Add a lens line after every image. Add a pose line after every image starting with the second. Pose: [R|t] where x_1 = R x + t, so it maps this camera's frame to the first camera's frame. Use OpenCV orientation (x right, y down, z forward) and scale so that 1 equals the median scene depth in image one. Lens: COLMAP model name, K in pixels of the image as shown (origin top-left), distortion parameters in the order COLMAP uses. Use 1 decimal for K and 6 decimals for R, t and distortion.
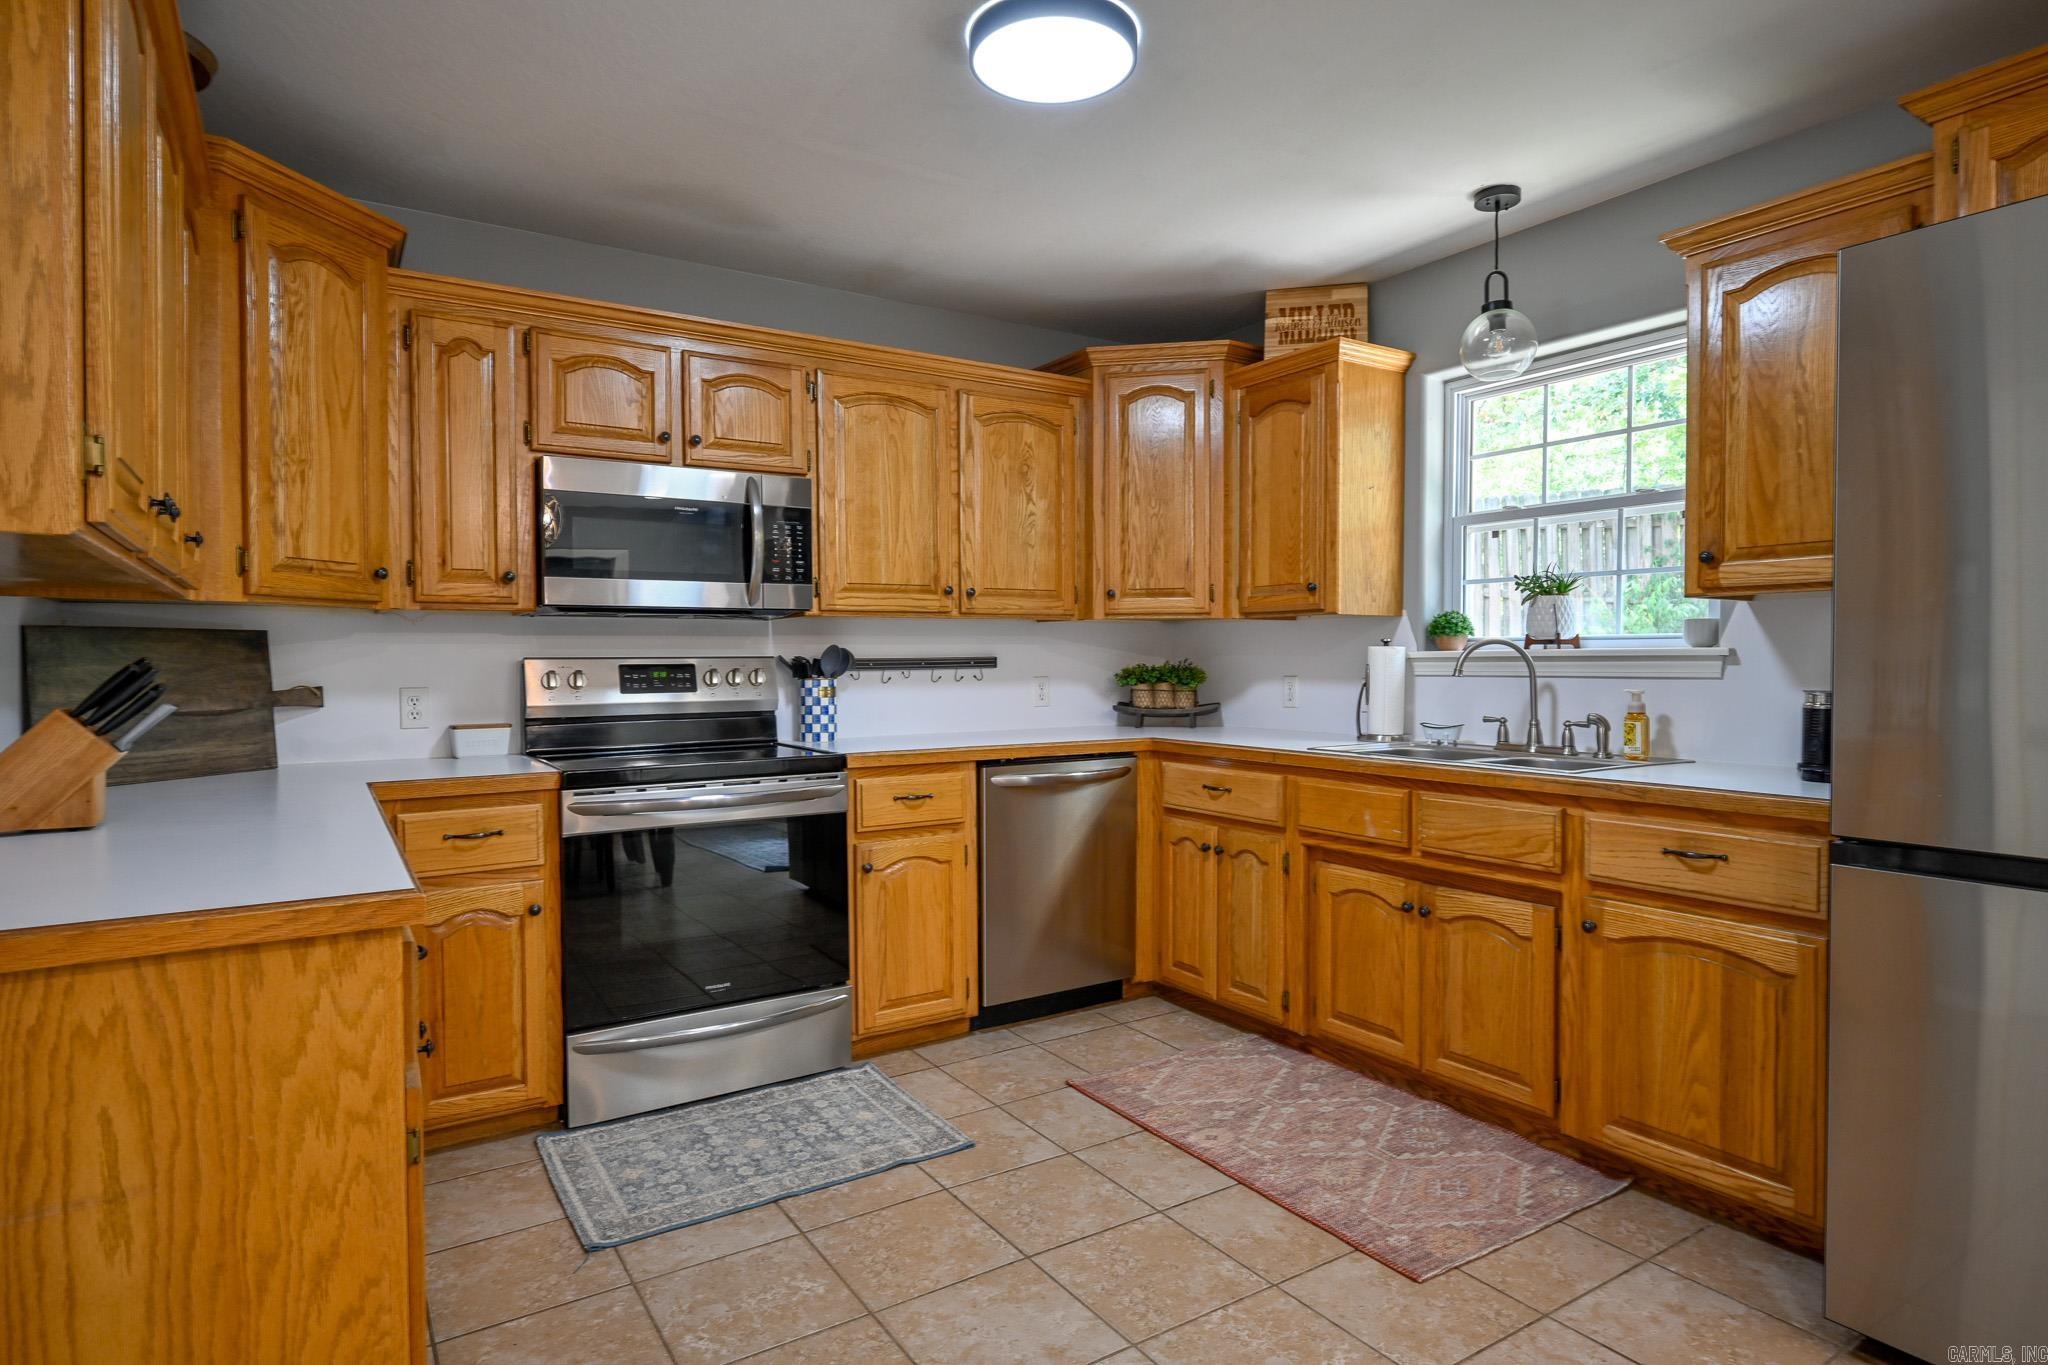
lens RADIAL K [[1109.0, 0, 1024.0], [0, 1109.0, 682.5], [0, 0, 1]] dist [-0.000594, 0.000601]
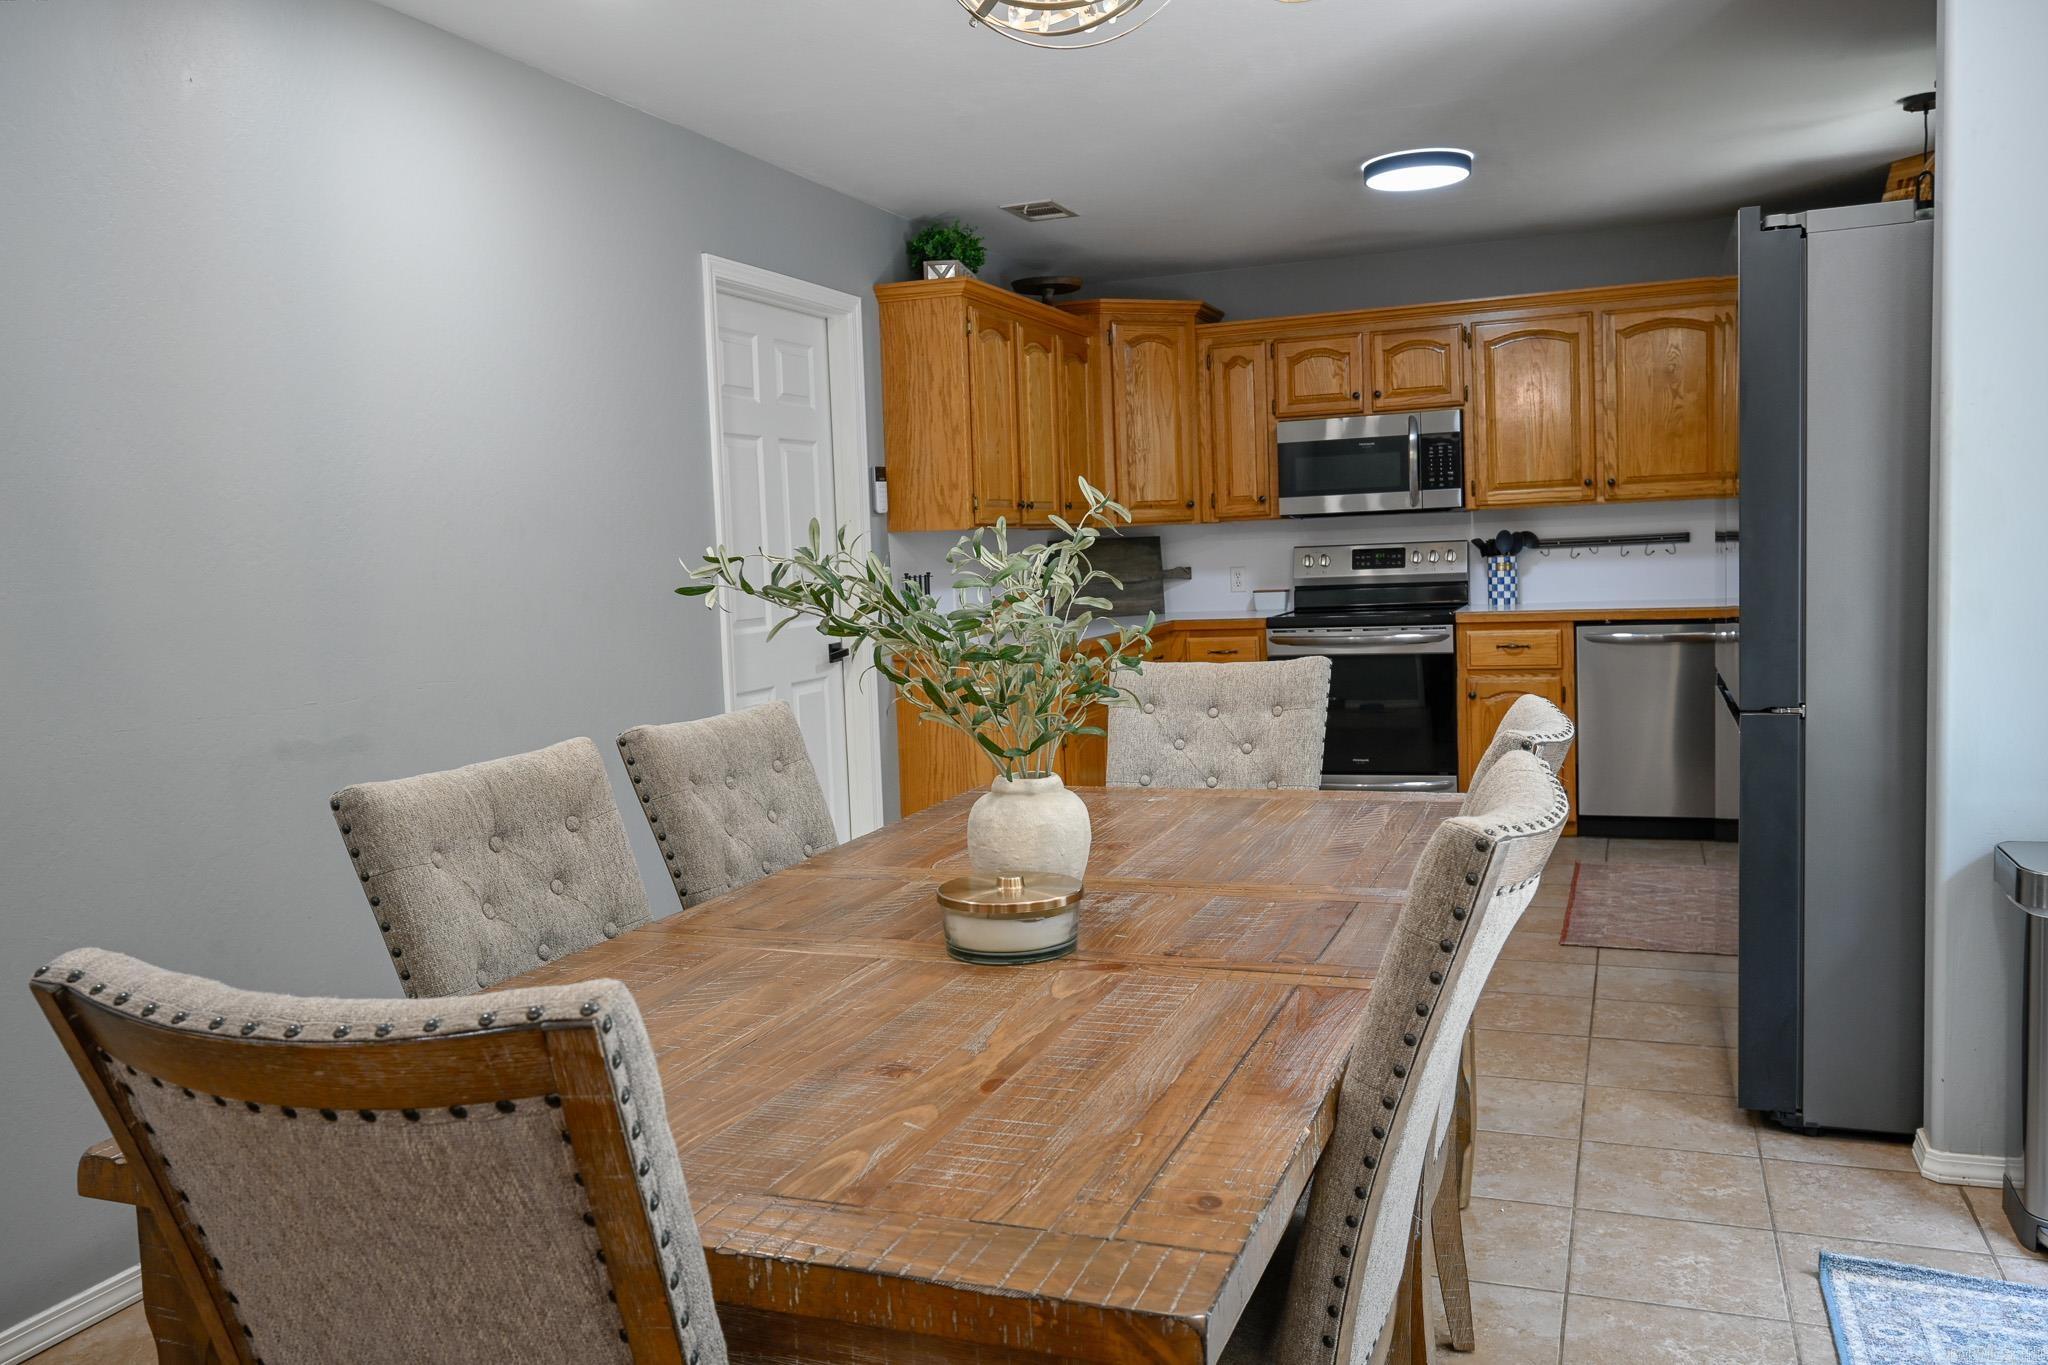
lens RADIAL K [[1606.7, 0, 1024.0], [0, 1606.7, 682.5], [0, 0, 1]] dist [-0.008547, -0.004546]
pose [[0.580009, 0.052280, -0.812931, 1.235838], [0.022057, 0.996565, 0.079826, -0.022235], [0.814312, -0.064231, 0.576863, -0.649210]]
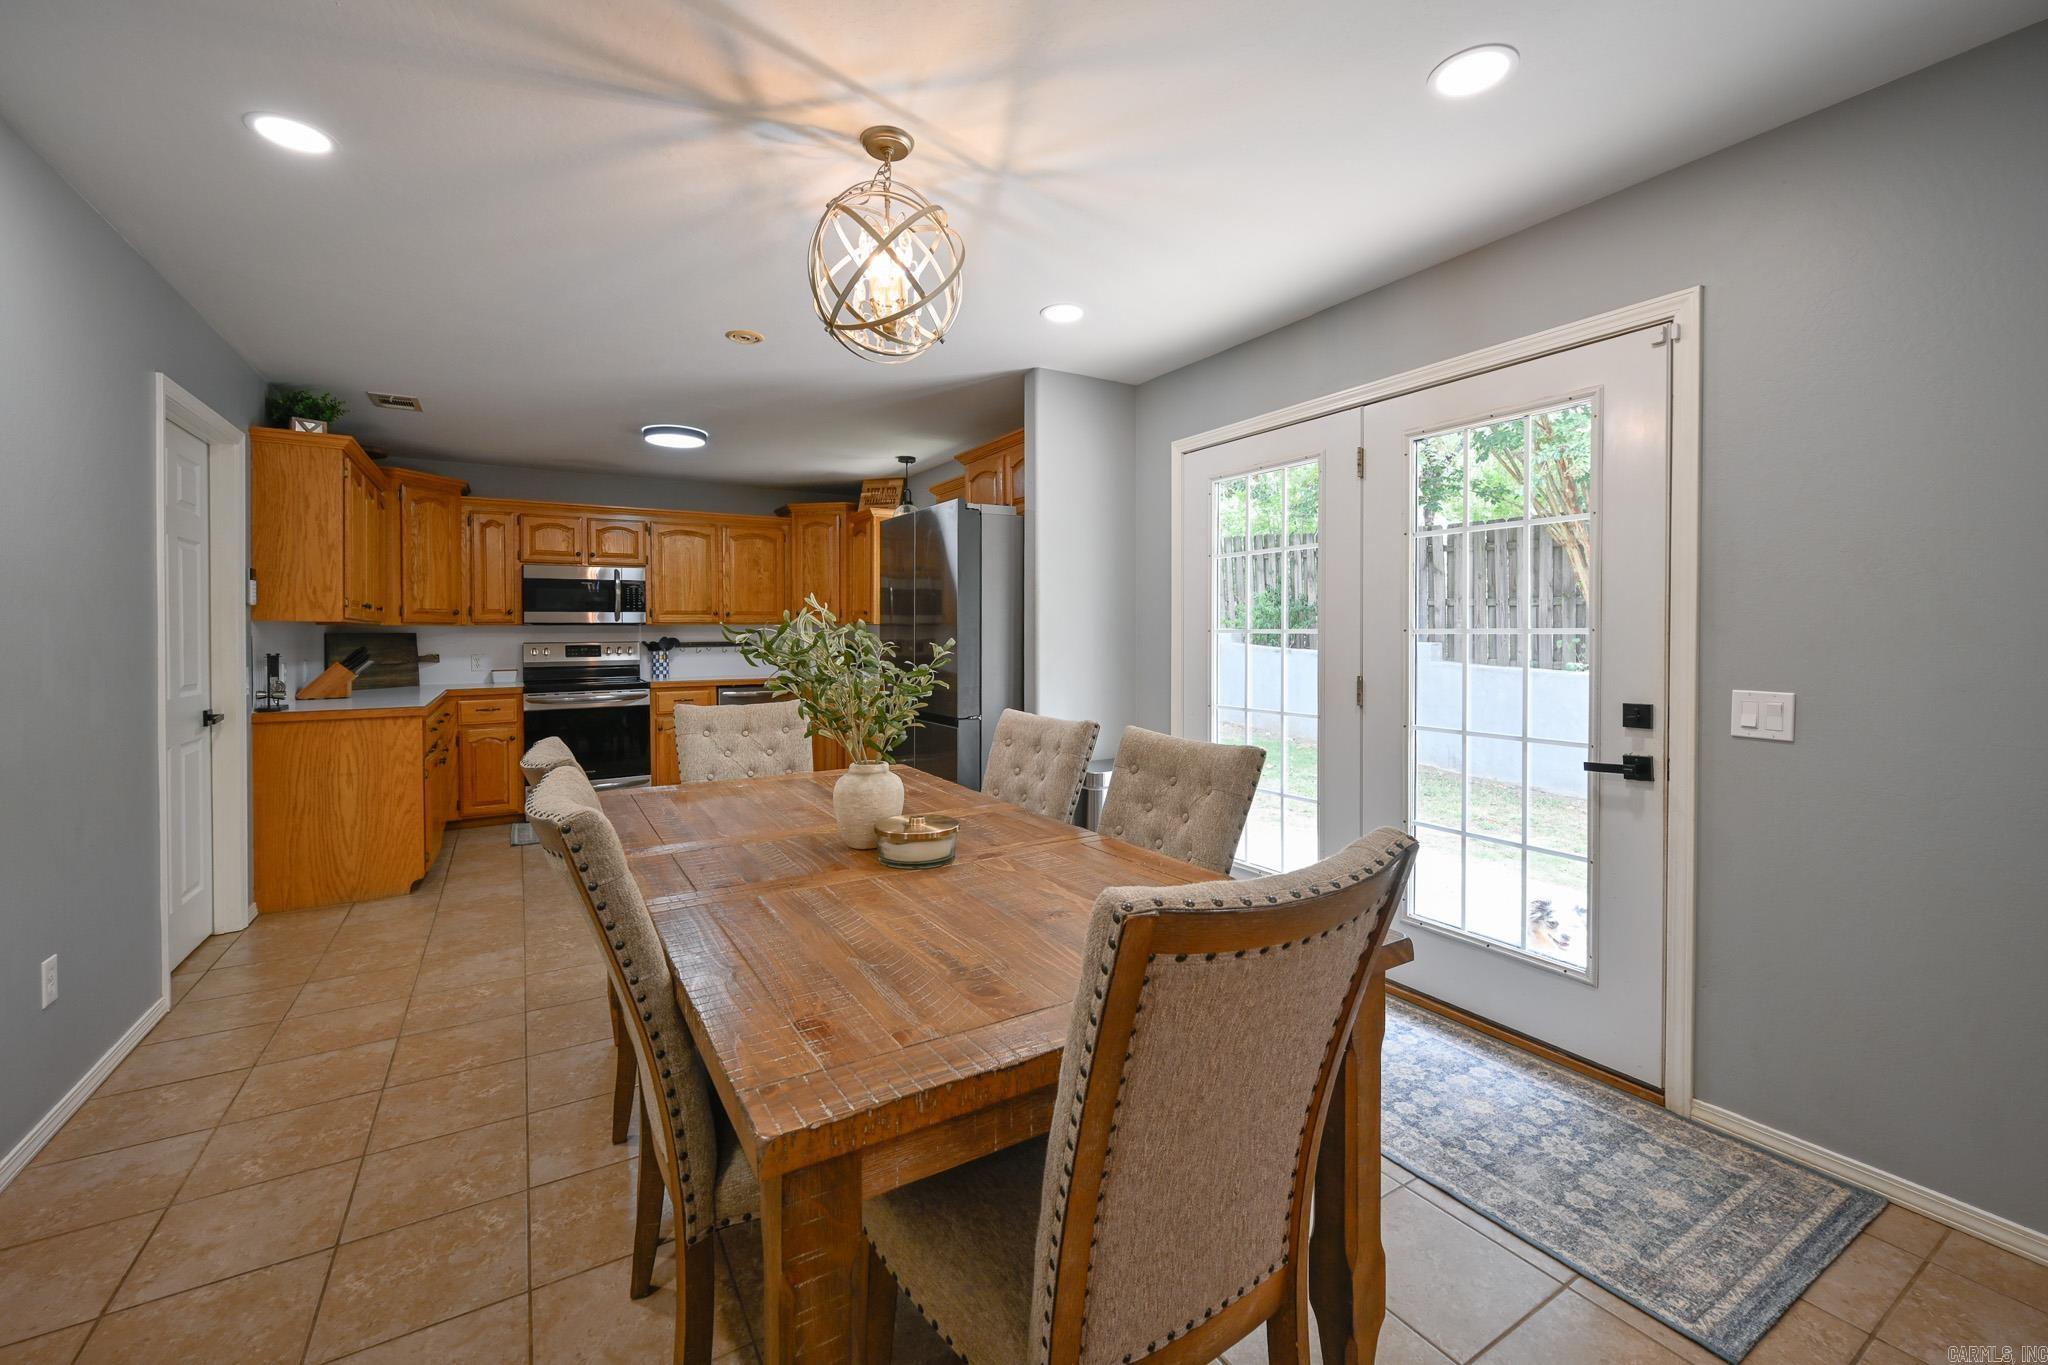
lens RADIAL K [[834.1, 0, 1036.1], [0, 834.1, 642.6], [0, 0, 1]] dist [0.000967, 0.000103]
pose [[0.999827, 0.001434, -0.018537, 0.772072], [-0.001581, 0.999967, -0.007943, -0.010604], [0.018525, 0.007970, 0.999797, -0.889726]]
